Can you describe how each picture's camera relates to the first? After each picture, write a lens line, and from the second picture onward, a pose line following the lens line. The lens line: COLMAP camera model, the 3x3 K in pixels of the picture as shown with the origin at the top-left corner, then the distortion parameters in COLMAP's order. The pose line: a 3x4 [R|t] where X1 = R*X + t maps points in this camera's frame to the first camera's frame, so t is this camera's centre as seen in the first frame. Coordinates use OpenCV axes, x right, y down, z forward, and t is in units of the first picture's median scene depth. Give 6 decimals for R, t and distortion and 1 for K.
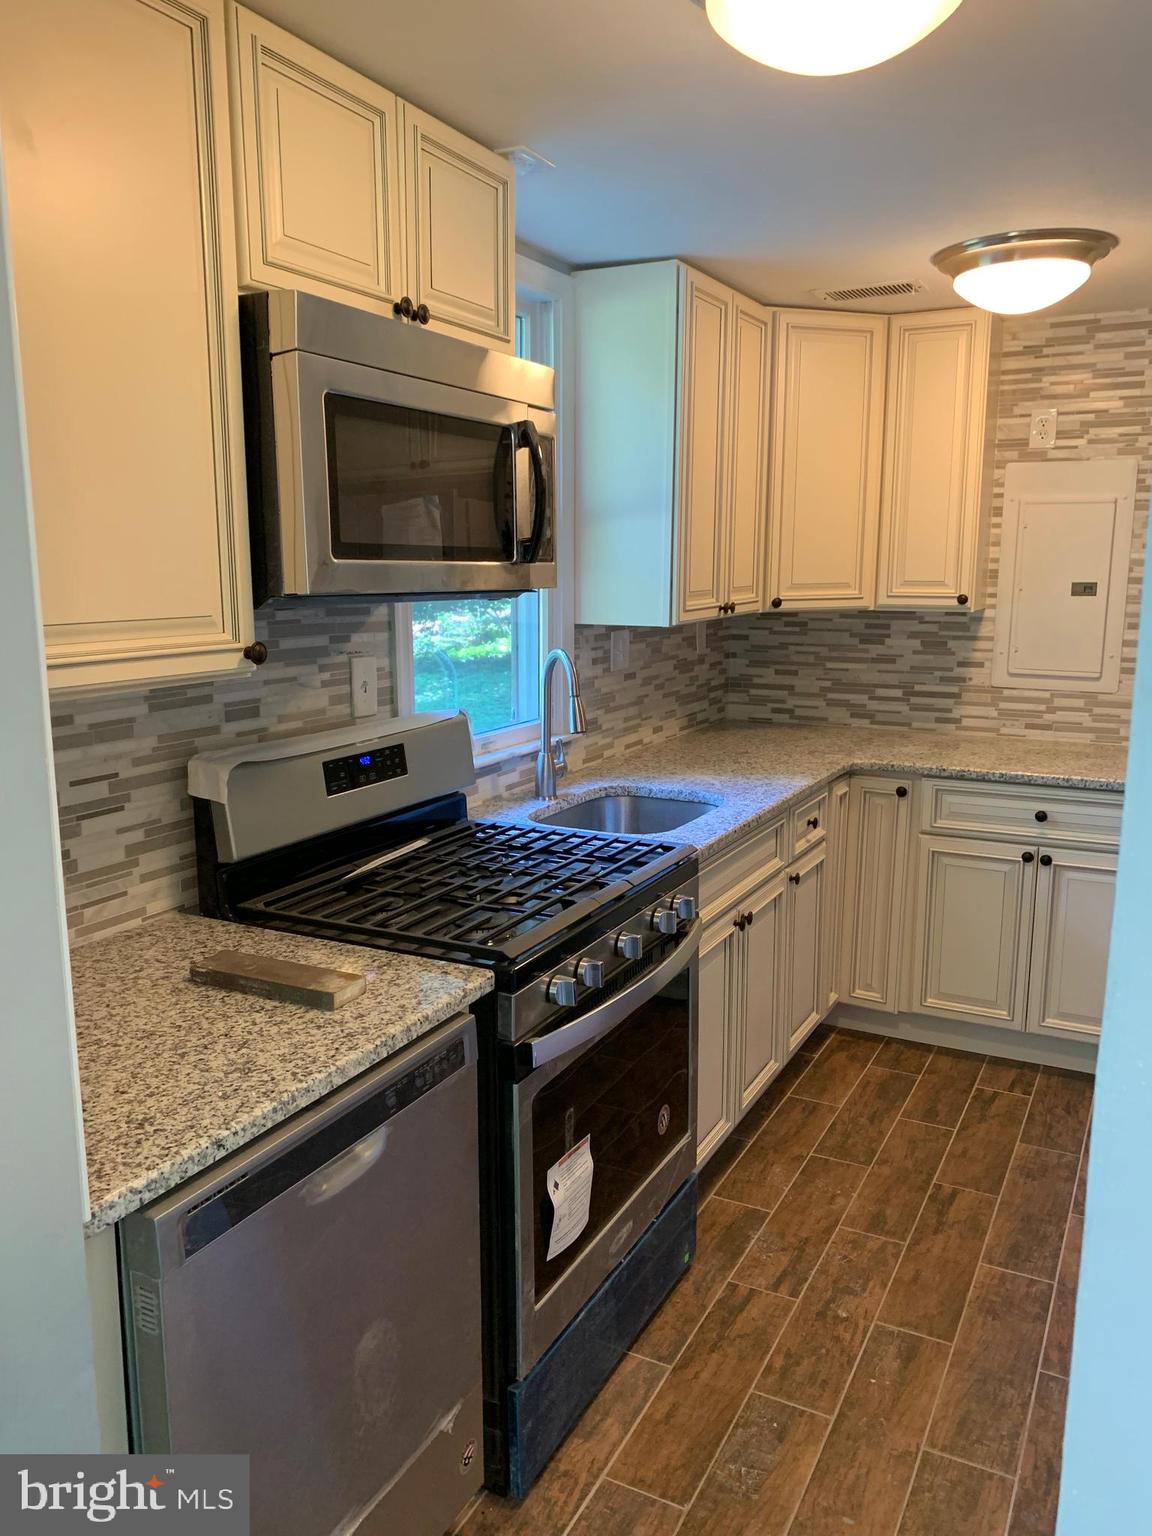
lens RADIAL K [[1169.7, 0, 576.5], [0, 1169.7, 766.0], [0, 0, 1]] dist [0.074530, -0.131944]
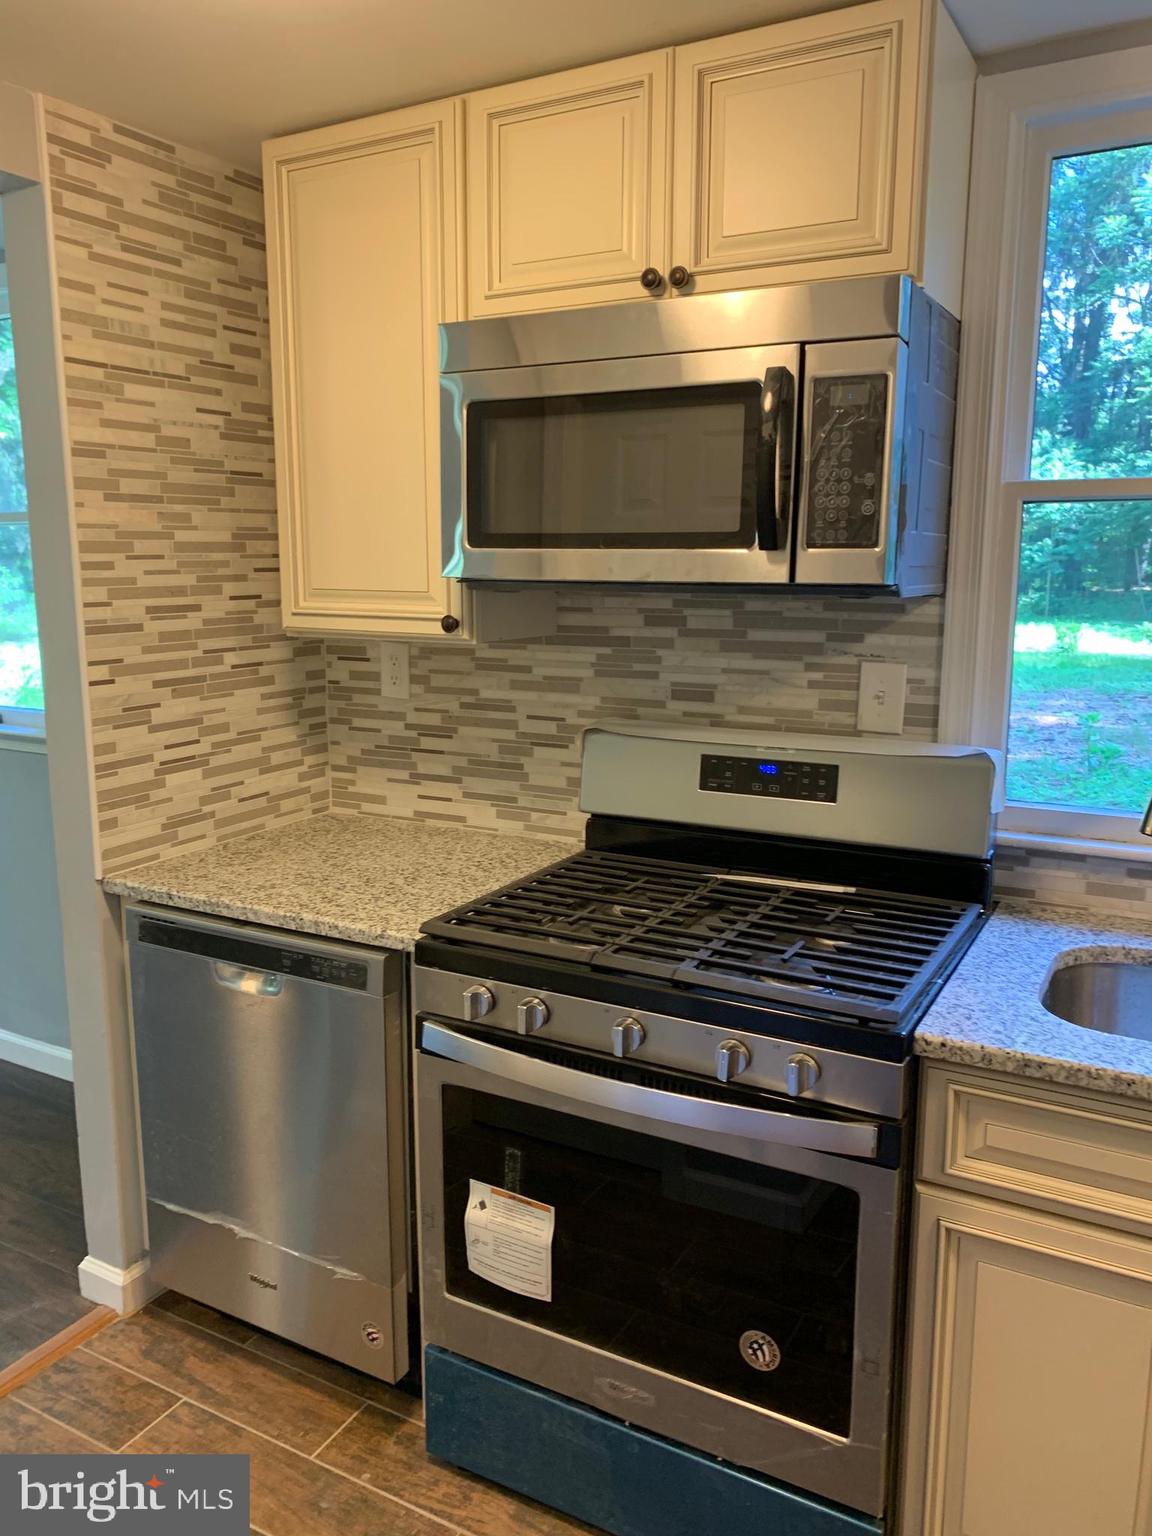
lens RADIAL K [[1169.7, 0, 576.5], [0, 1169.7, 766.0], [0, 0, 1]] dist [0.074530, -0.131944]
pose [[-0.035591, 0.174600, -0.983996, 0.416641], [-0.171601, 0.968928, 0.178133, -0.082917], [0.984523, 0.175194, -0.004523, 0.496175]]
